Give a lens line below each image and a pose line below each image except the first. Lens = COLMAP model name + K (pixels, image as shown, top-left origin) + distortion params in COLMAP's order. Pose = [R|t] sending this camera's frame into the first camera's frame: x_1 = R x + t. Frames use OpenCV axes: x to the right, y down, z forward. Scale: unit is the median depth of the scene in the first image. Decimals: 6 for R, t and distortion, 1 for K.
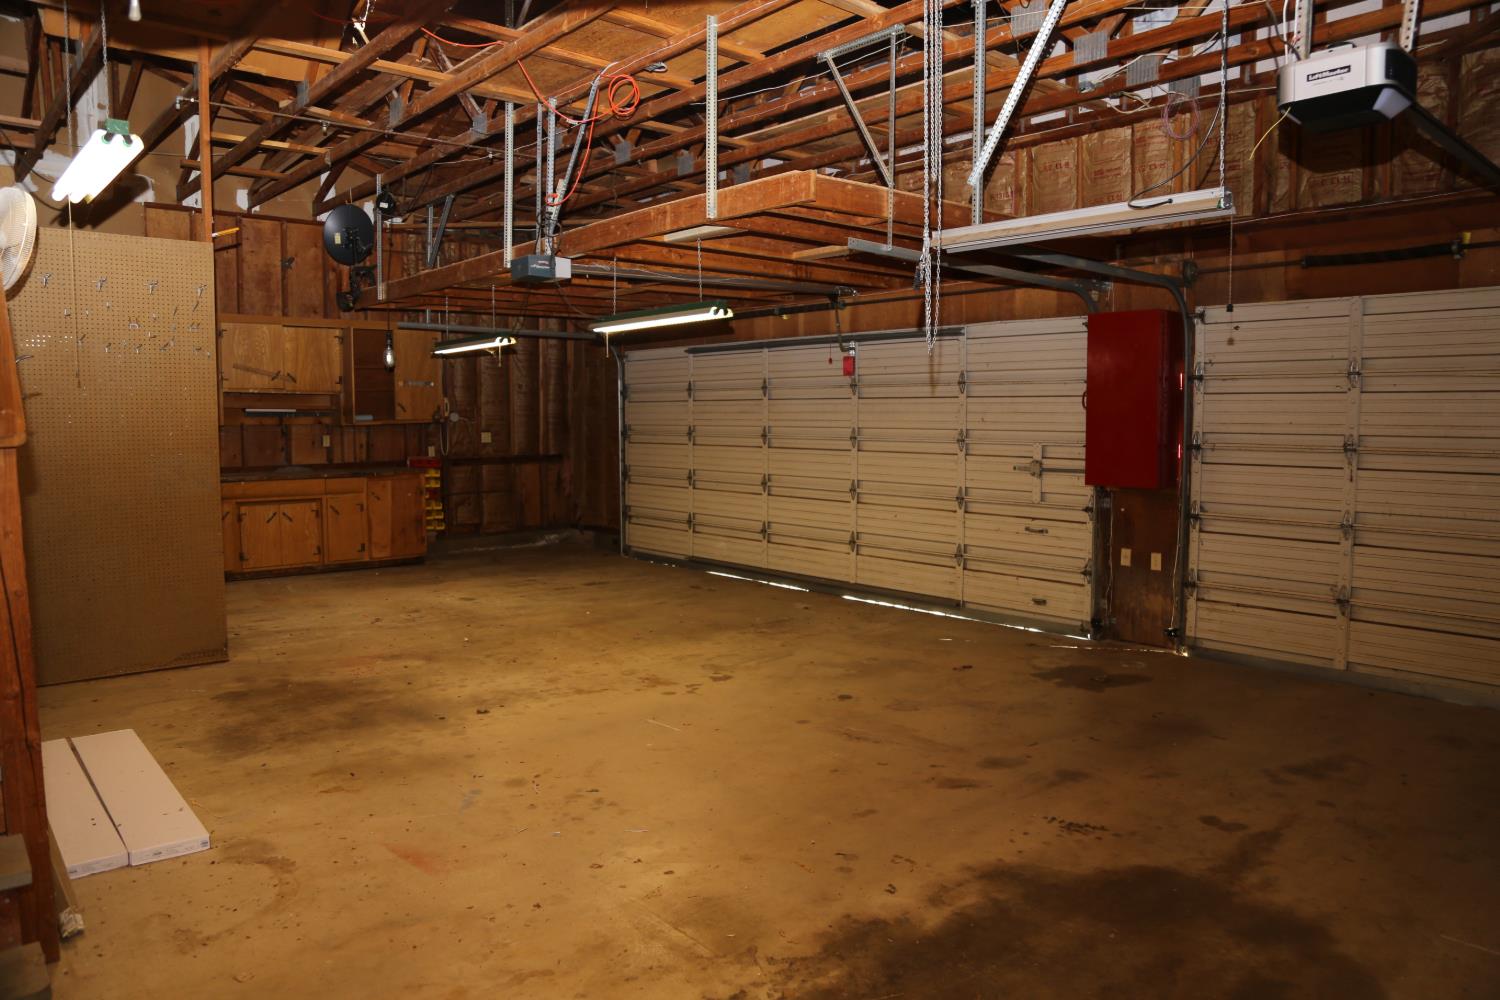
lens RADIAL K [[1026.8, 0, 748.2], [0, 1026.8, 508.4], [0, 0, 1]] dist [-0.134256, 0.084348]
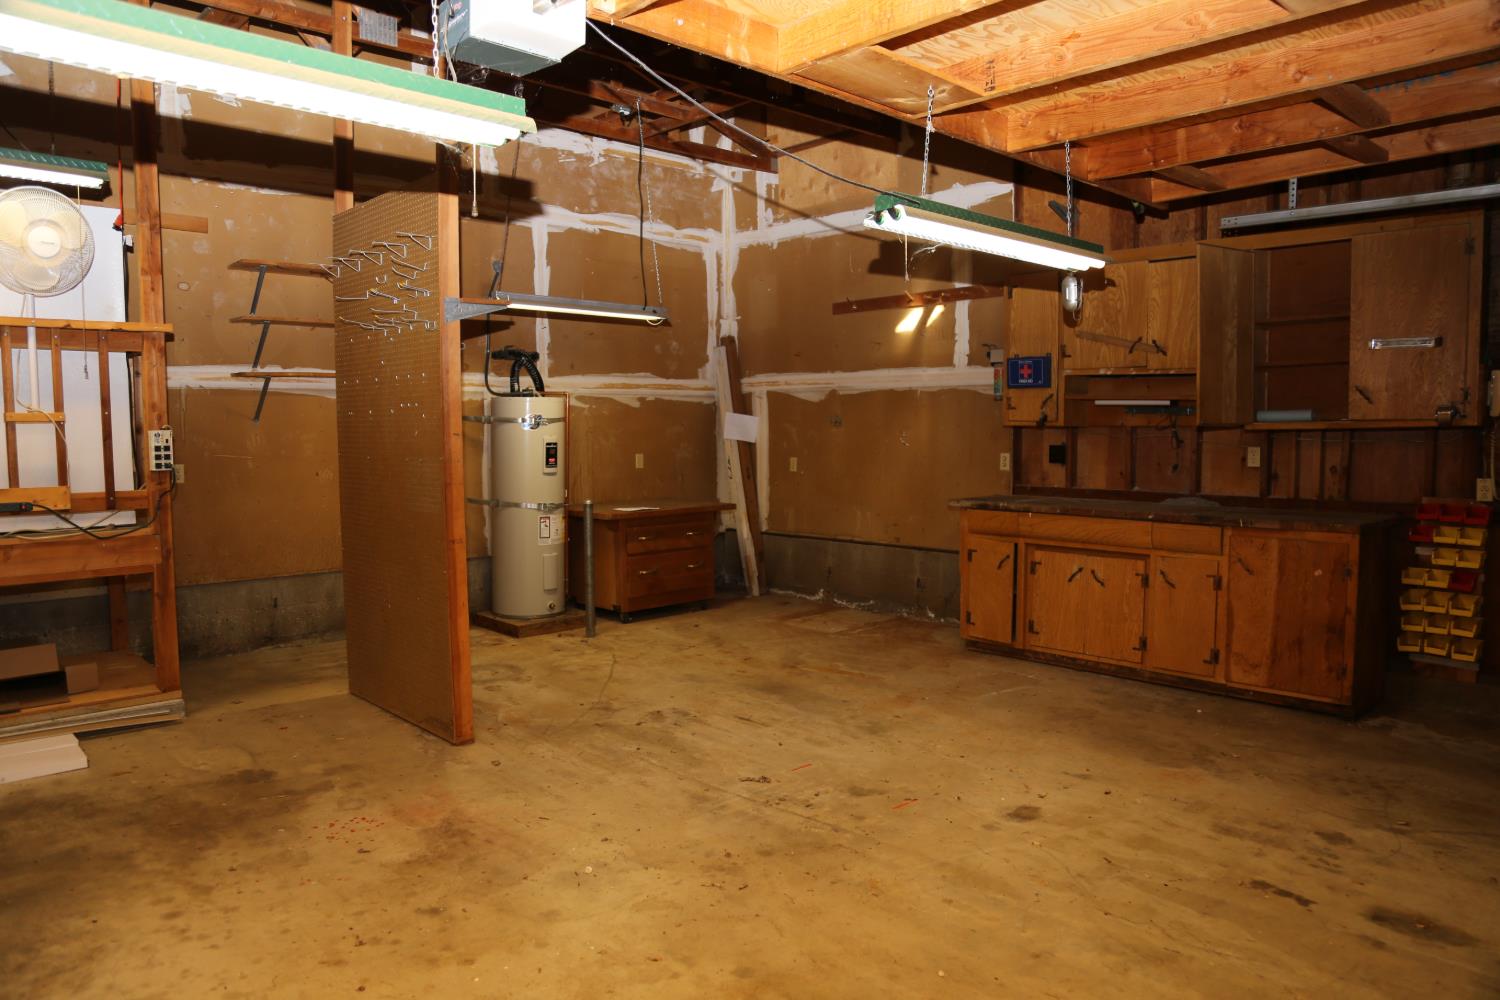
lens RADIAL K [[1026.8, 0, 748.2], [0, 1026.8, 508.4], [0, 0, 1]] dist [-0.134256, 0.084348]
pose [[0.047259, 0.076611, -0.995940, 0.135787], [-0.088174, 0.993482, 0.072238, -0.059376], [0.994983, 0.084402, 0.053706, 0.762904]]
